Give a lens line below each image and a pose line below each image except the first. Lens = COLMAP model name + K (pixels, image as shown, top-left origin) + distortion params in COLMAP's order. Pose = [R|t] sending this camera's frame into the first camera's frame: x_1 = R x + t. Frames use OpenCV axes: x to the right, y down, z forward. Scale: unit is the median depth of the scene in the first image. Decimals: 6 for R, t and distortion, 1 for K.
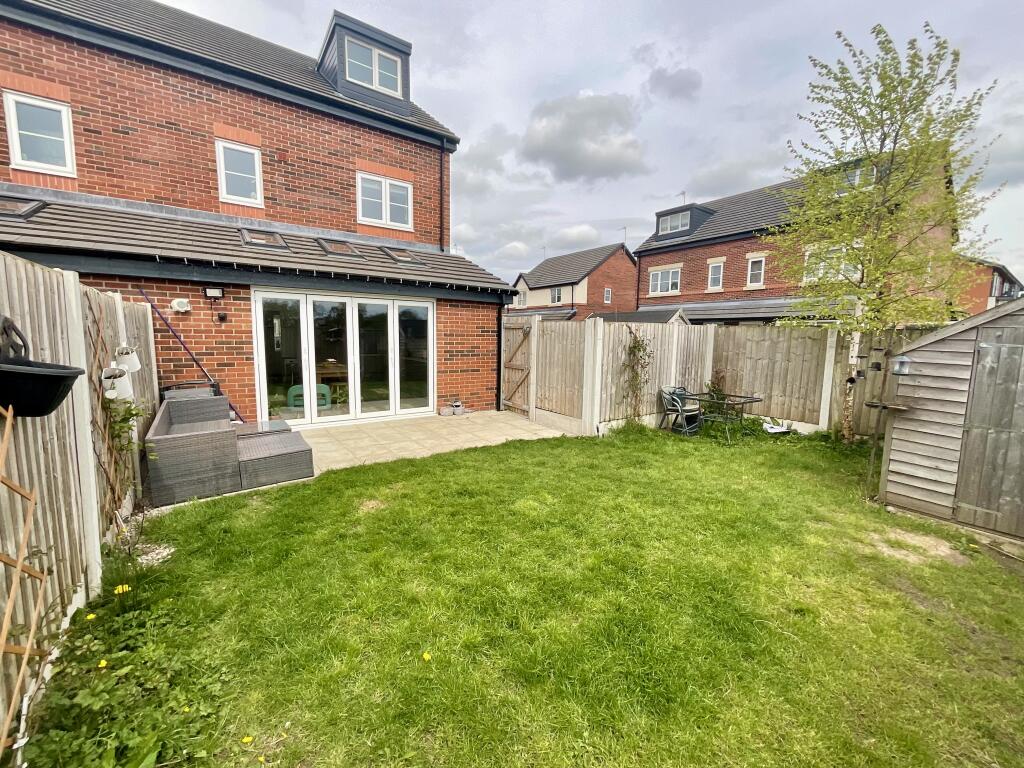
lens RADIAL K [[413.4, 0, 514.1], [0, 413.4, 378.7], [0, 0, 1]] dist [-0.002286, -0.000729]
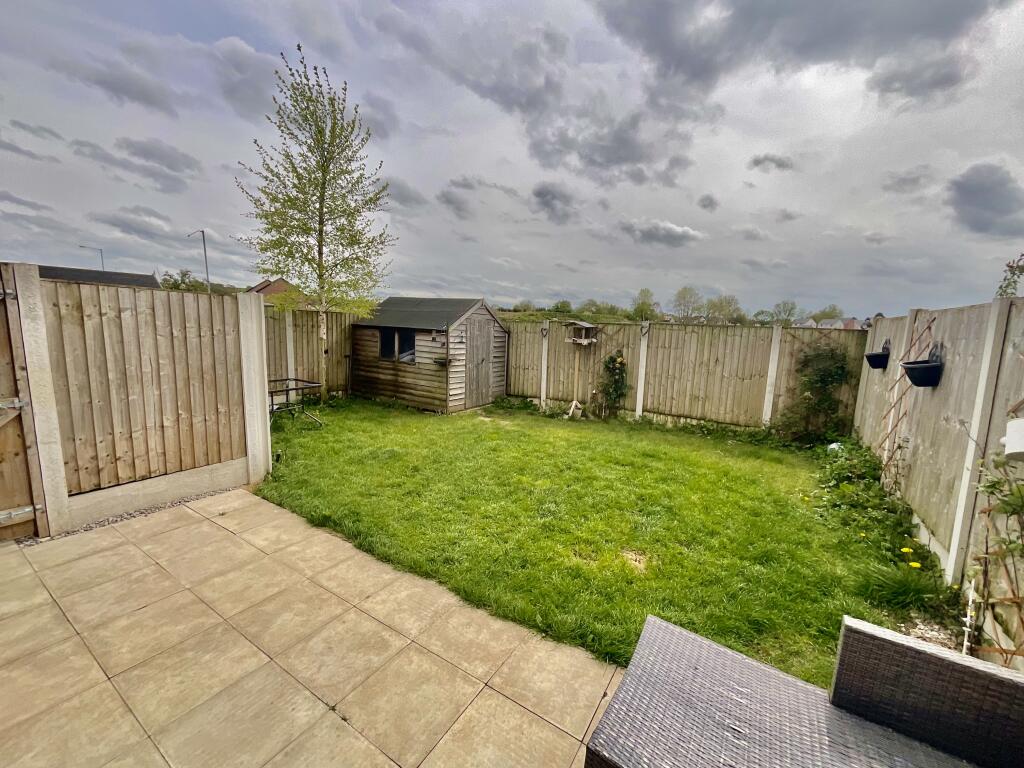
lens RADIAL K [[413.4, 0, 515.2], [0, 413.4, 382.9], [0, 0, 1]] dist [-0.002286, -0.000729]
pose [[-0.378438, -0.157483, 0.912131, -0.948014], [0.060320, 0.979130, 0.194077, -0.186396], [-0.923659, 0.128466, -0.361041, 1.479208]]
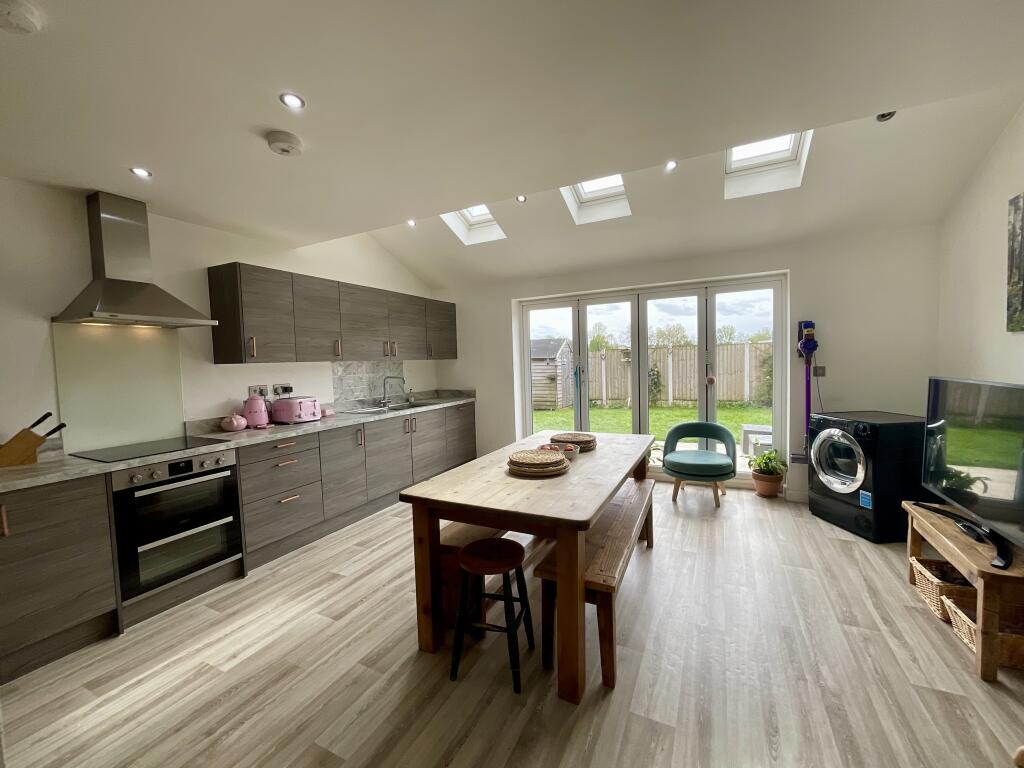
lens RADIAL K [[413.4, 0, 513.4], [0, 413.4, 385.4], [0, 0, 1]] dist [-0.002286, -0.000729]
pose [[-0.462285, -0.048716, 0.885392, -1.701034], [0.118931, 0.986062, 0.116352, -0.272546], [-0.878720, 0.159088, -0.450048, 2.793517]]
